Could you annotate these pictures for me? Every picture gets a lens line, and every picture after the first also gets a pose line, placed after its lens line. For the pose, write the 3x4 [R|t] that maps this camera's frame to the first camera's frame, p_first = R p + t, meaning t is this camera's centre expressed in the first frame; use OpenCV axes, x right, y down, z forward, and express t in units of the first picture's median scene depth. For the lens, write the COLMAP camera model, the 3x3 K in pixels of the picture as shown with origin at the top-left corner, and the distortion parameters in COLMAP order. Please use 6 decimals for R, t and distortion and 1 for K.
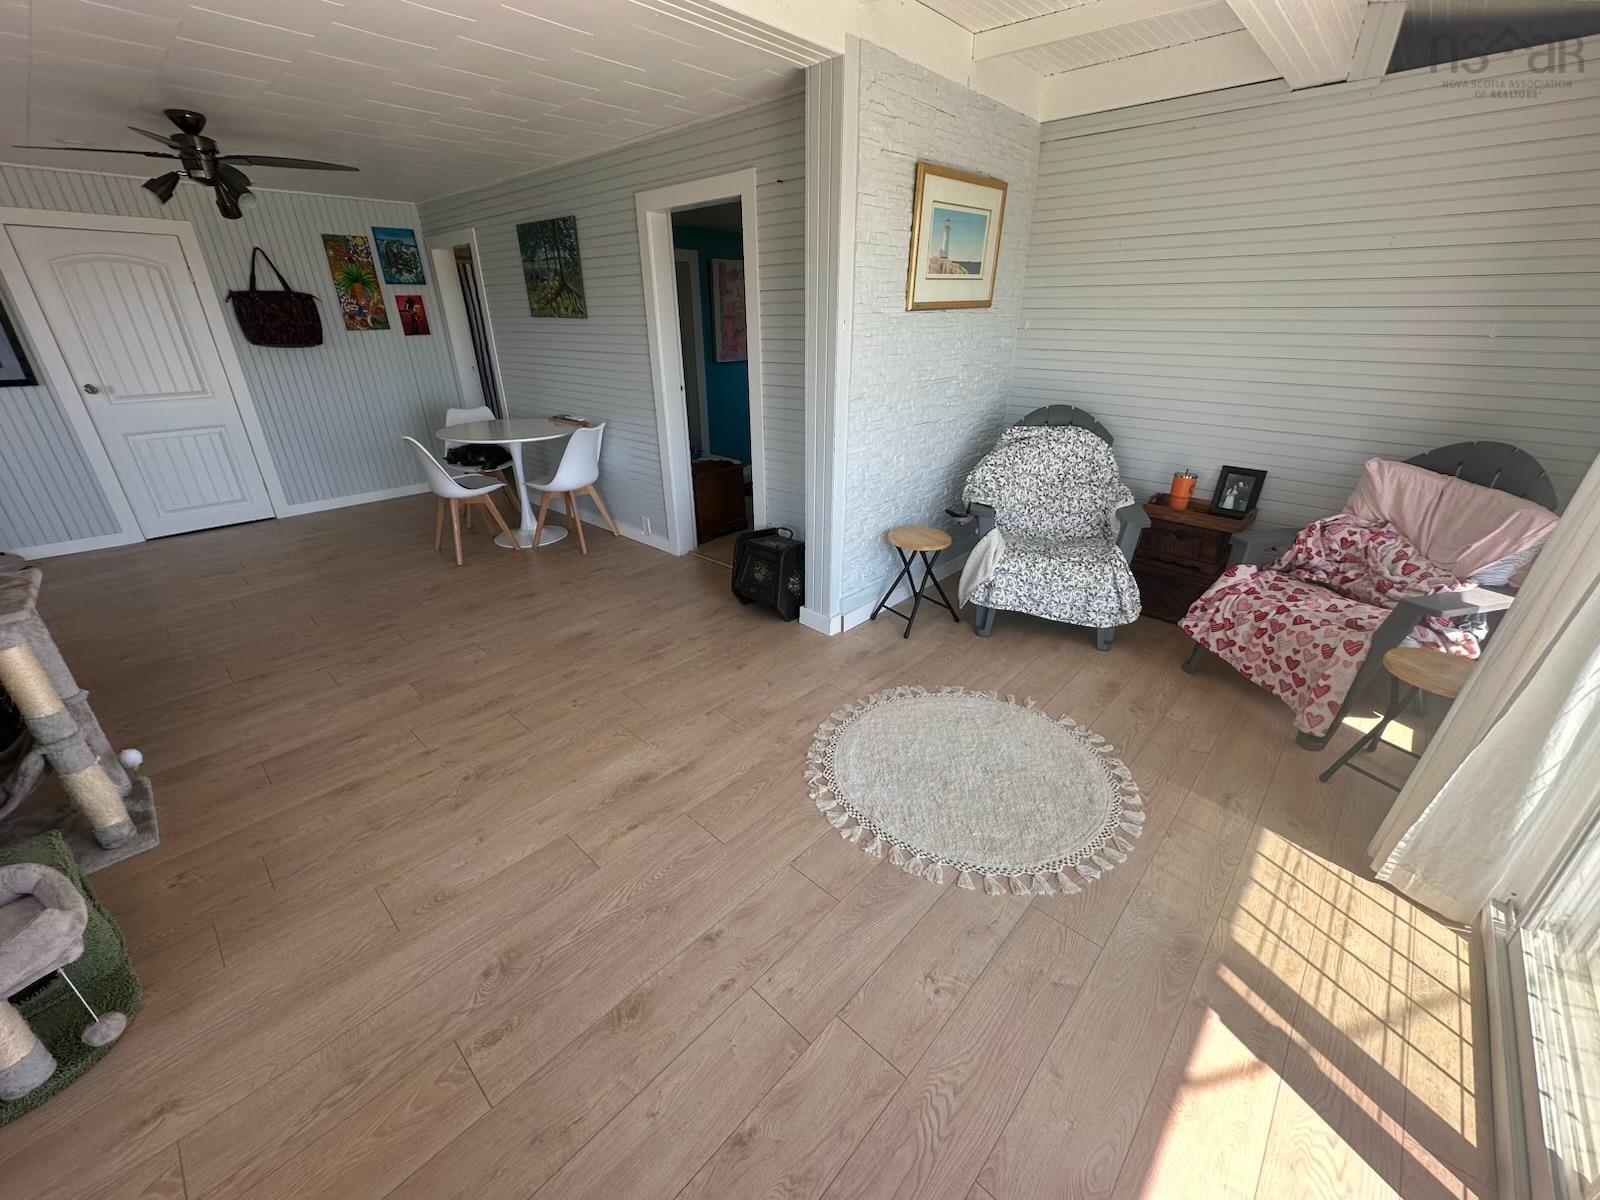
lens RADIAL K [[636.5, 0, 800.8], [0, 636.5, 601.1], [0, 0, 1]] dist [-0.001823, 0.000861]
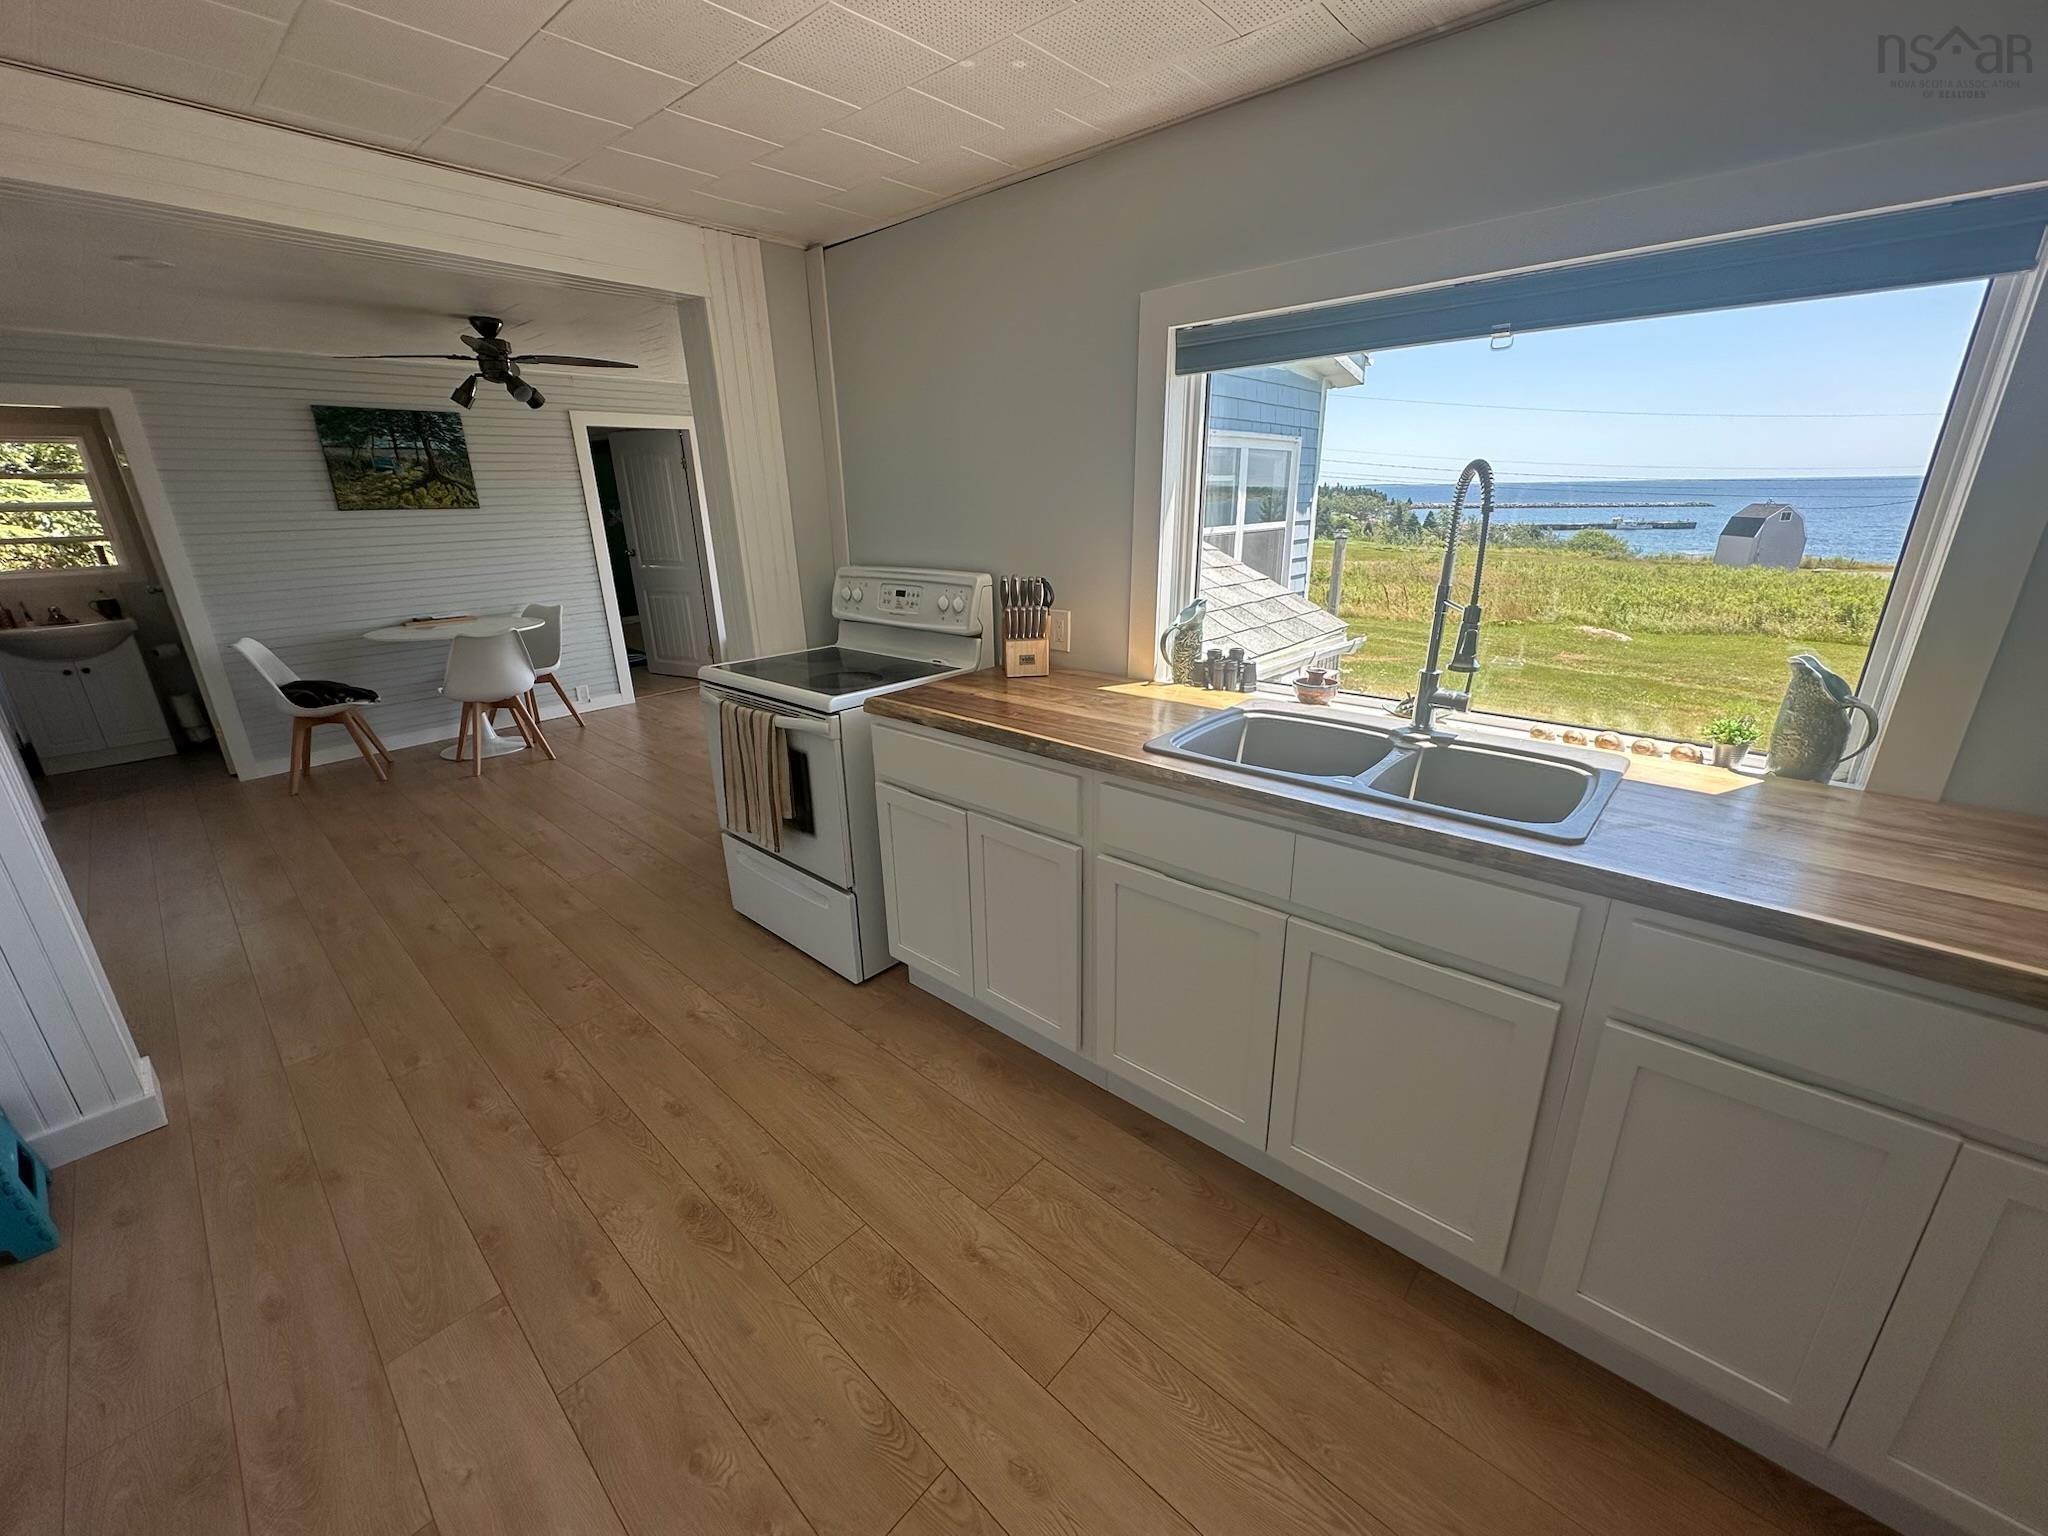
lens RADIAL K [[814.7, 0, 1026.6], [0, 814.7, 771.2], [0, 0, 1]] dist [-0.001823, 0.000861]
pose [[-0.005140, -0.321618, 0.946856, -2.339757], [0.430700, 0.853829, 0.292358, -0.130412], [-0.902480, 0.409313, 0.134133, 0.301962]]
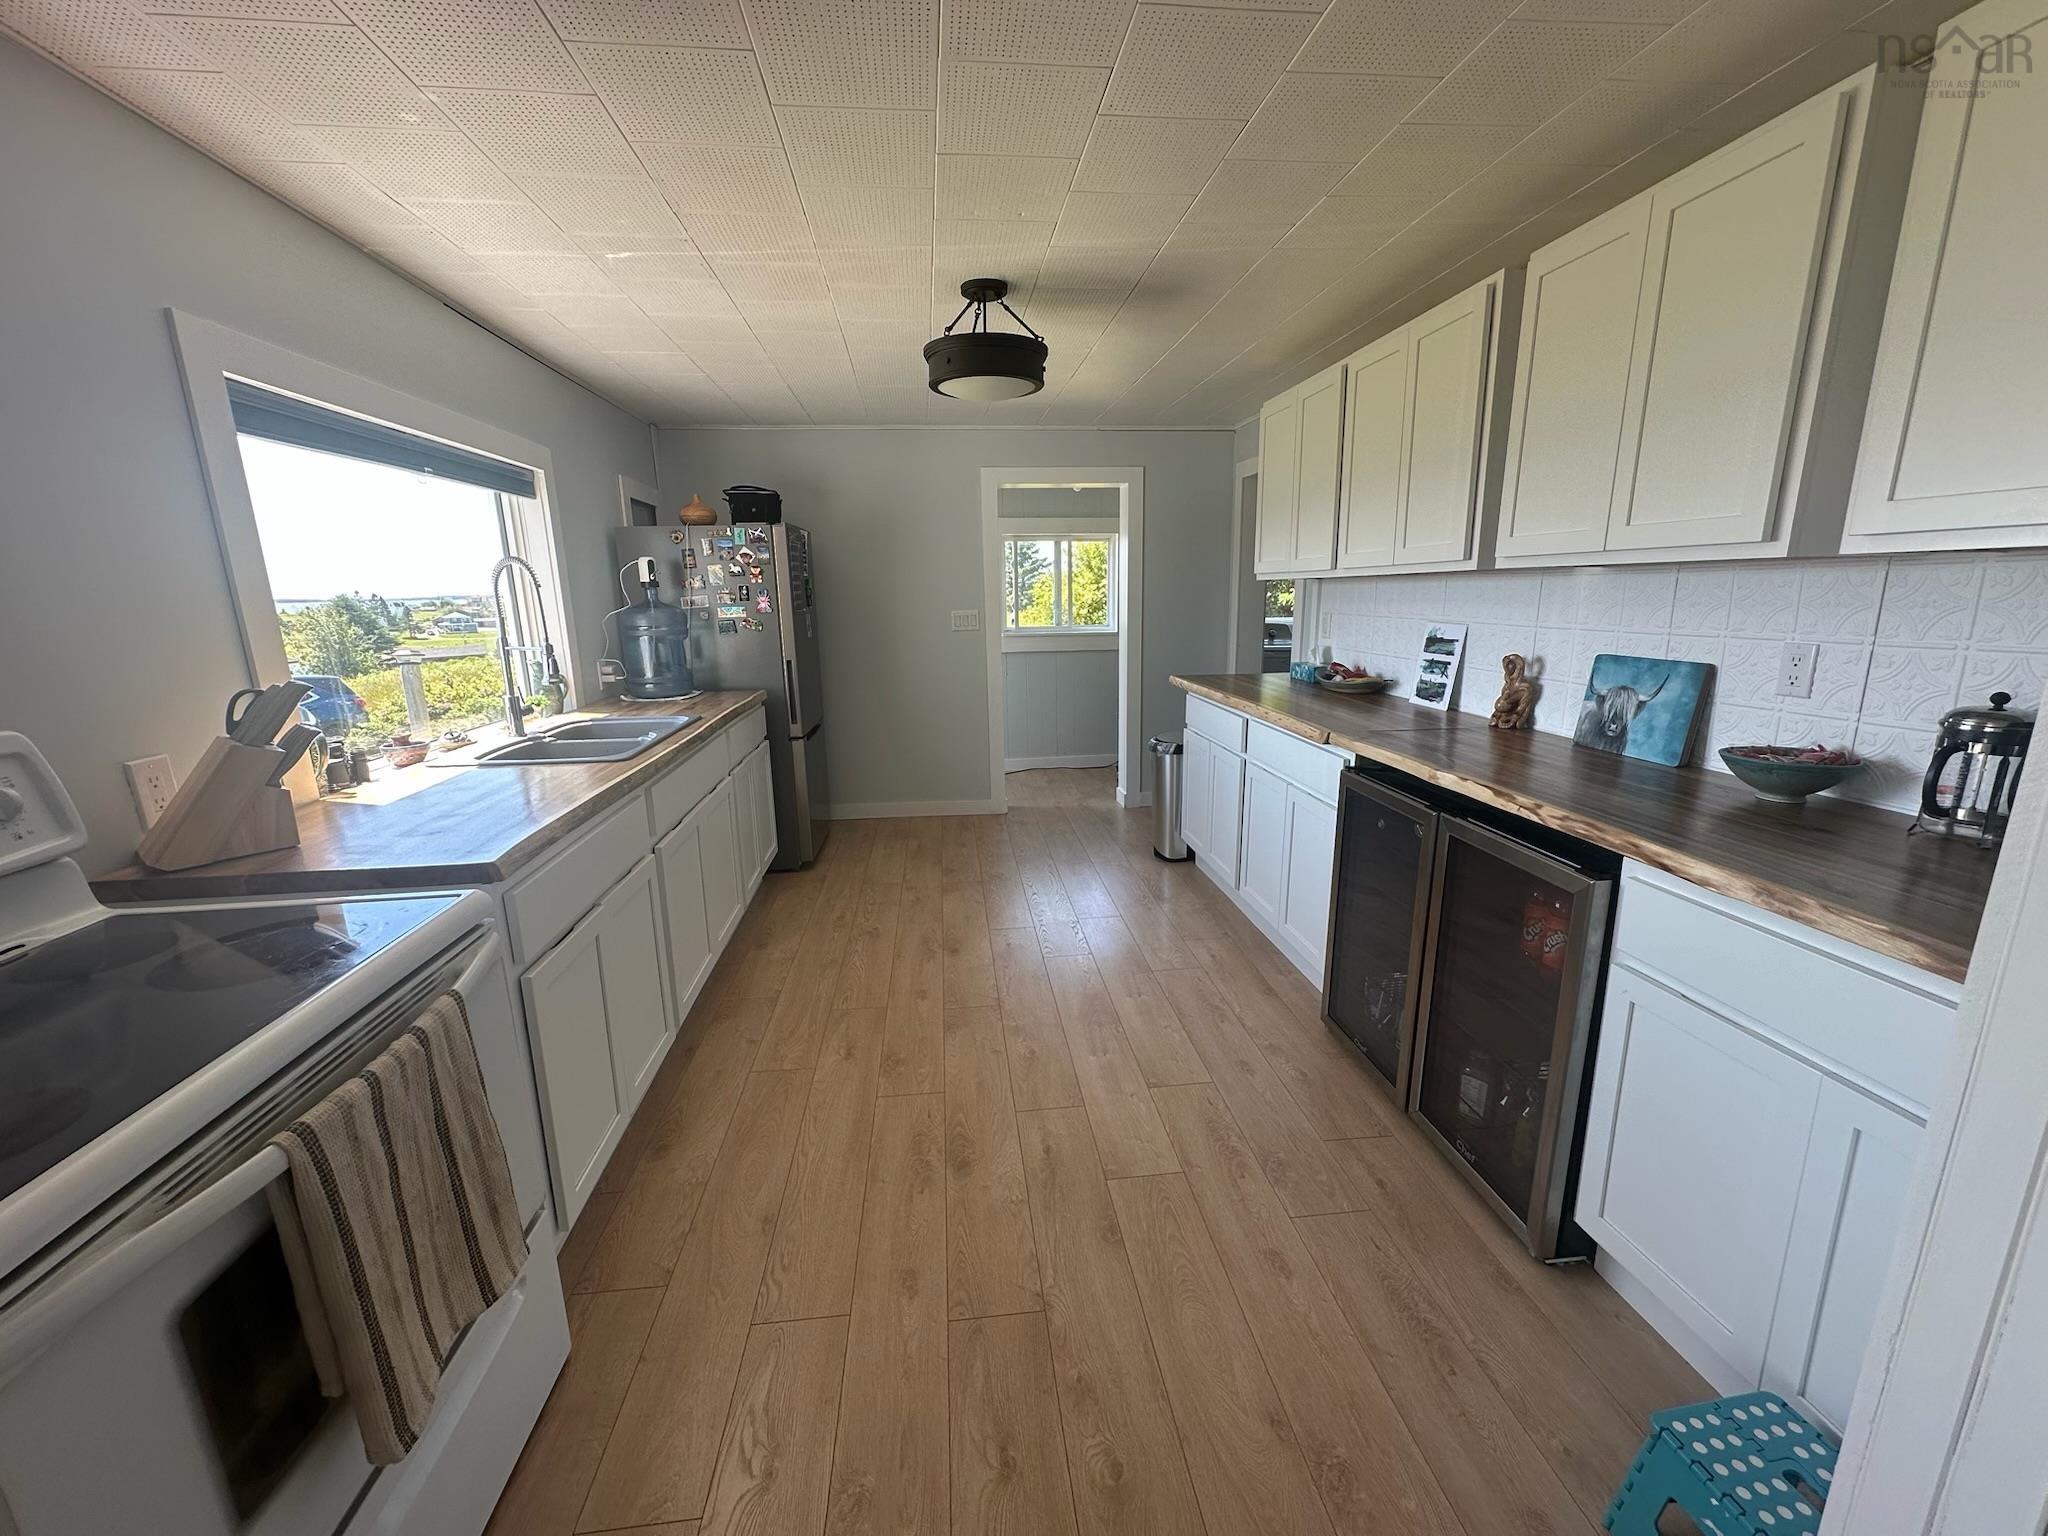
lens RADIAL K [[814.7, 0, 1025.1], [0, 814.7, 768.3], [0, 0, 1]] dist [-0.001823, 0.000861]
pose [[-0.657238, 0.178143, -0.732327, -1.466354], [-0.295281, 0.833125, 0.467667, -0.397137], [0.693432, 0.523611, -0.494959, 0.938527]]
